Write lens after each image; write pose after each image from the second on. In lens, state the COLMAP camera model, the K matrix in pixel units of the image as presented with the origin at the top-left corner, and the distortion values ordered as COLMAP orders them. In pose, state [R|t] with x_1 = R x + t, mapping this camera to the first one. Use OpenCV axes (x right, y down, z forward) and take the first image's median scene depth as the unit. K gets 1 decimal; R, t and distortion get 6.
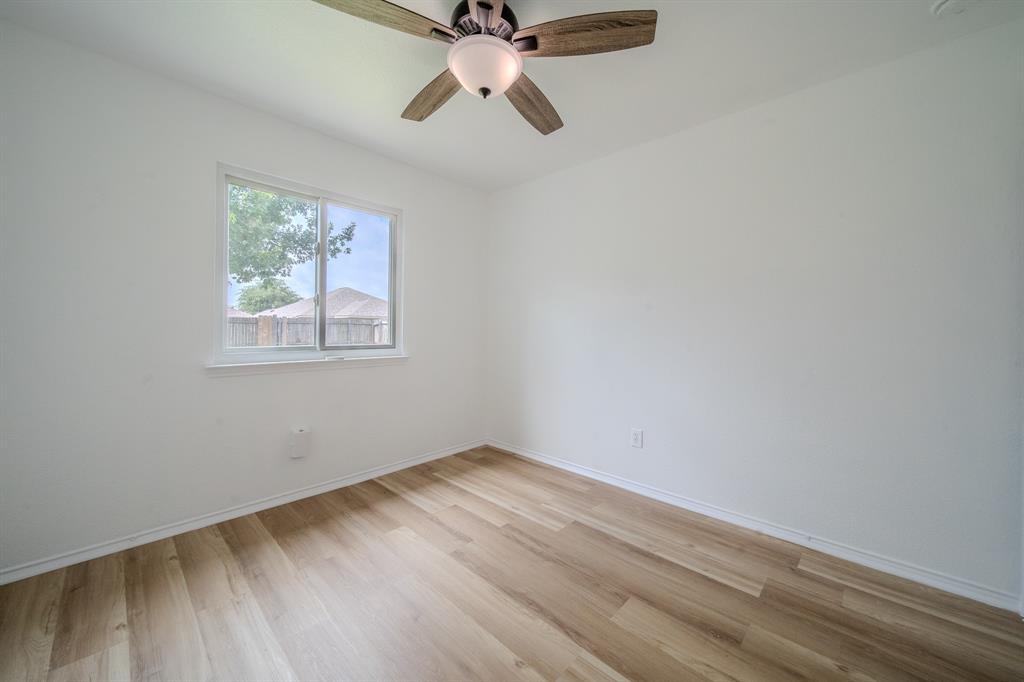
lens RADIAL K [[389.6, 0, 528.2], [0, 389.6, 329.6], [0, 0, 1]] dist [-0.000447, -0.000362]
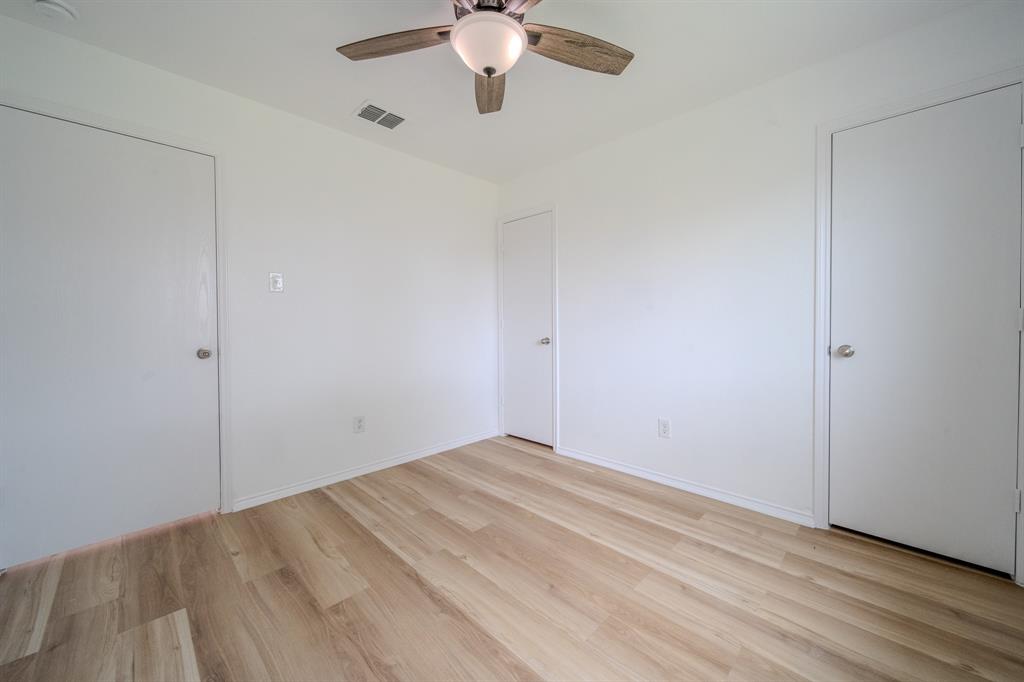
lens RADIAL K [[389.6, 0, 528.2], [0, 389.6, 329.6], [0, 0, 1]] dist [-0.000447, -0.000362]
pose [[-0.999625, -0.003916, 0.027110, -0.239906], [-0.003474, 0.999860, 0.016345, 0.024362], [-0.027171, 0.016245, -0.999499, 1.981833]]
